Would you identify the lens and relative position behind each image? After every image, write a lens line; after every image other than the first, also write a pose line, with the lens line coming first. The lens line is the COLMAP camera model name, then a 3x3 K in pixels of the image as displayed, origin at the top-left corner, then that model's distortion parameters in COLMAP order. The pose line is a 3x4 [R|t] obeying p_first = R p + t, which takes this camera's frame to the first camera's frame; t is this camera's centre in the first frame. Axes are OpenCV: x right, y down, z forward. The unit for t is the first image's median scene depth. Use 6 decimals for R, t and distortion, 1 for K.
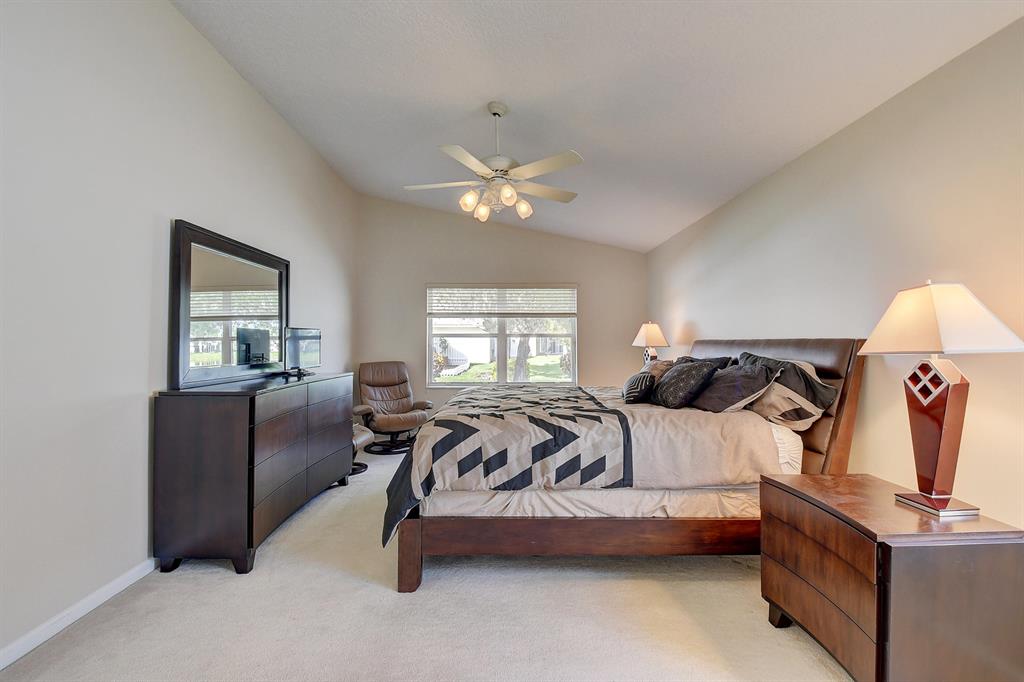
lens RADIAL K [[451.8, 0, 510.9], [0, 451.8, 331.2], [0, 0, 1]] dist [0.015454, -0.029955]
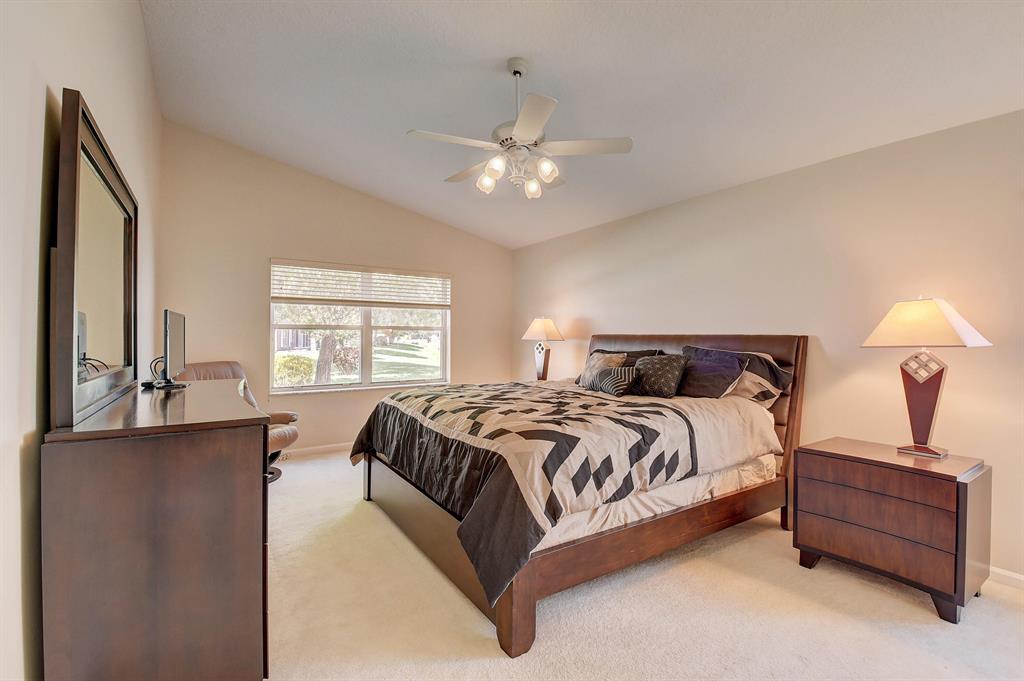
lens RADIAL K [[451.8, 0, 510.9], [0, 451.8, 330.7], [0, 0, 1]] dist [0.015454, -0.029955]
pose [[0.839512, 0.011715, 0.543215, -0.659341], [-0.019372, 0.999777, 0.008378, 0.008402], [-0.542996, -0.017556, 0.839552, 0.351745]]
